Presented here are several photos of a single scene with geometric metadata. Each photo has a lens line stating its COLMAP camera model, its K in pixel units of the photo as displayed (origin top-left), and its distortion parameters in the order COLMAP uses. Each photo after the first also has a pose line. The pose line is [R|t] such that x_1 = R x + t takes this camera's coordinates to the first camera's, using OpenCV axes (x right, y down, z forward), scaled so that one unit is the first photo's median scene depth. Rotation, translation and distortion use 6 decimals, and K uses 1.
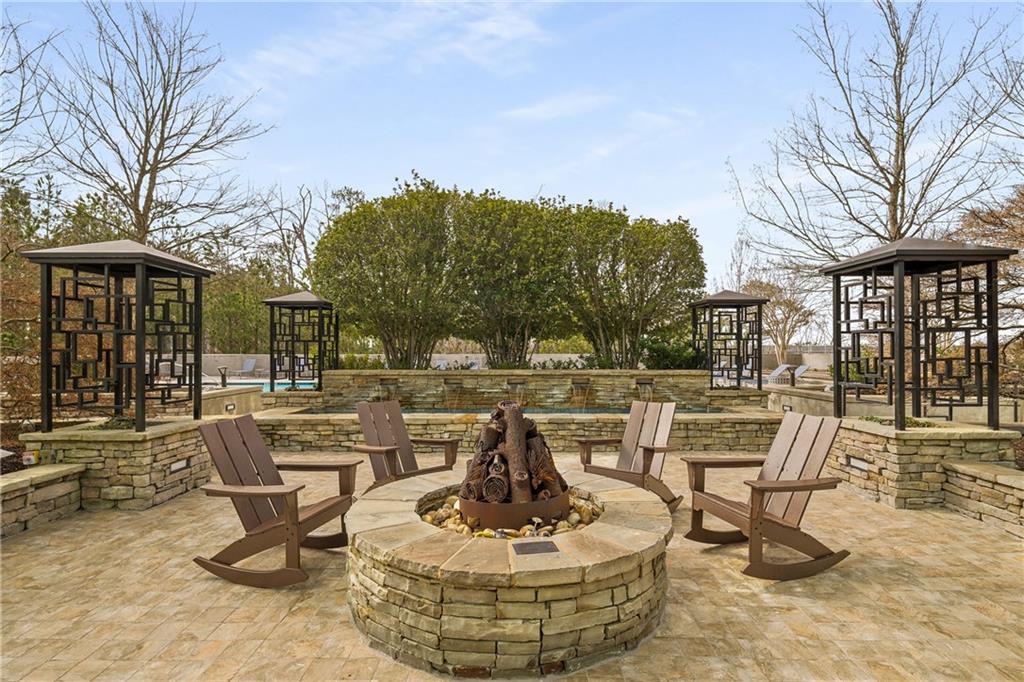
lens RADIAL K [[501.2, 0, 511.0], [0, 501.2, 342.9], [0, 0, 1]] dist [0.000170, -0.000004]
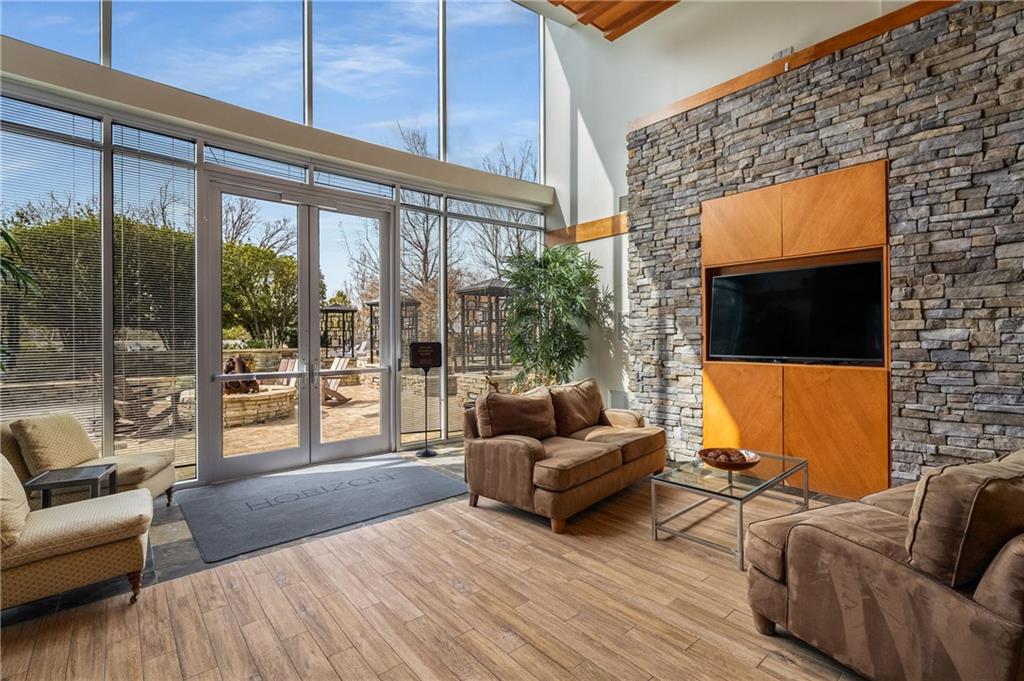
lens RADIAL K [[453.5, 0, 512.8], [0, 453.5, 335.7], [0, 0, 1]] dist [0.000301, 0.000050]
pose [[0.750743, -0.004640, 0.660578, -0.156655], [-0.004225, 0.999921, 0.011826, -0.009156], [-0.660580, -0.011670, 0.750665, -0.588150]]
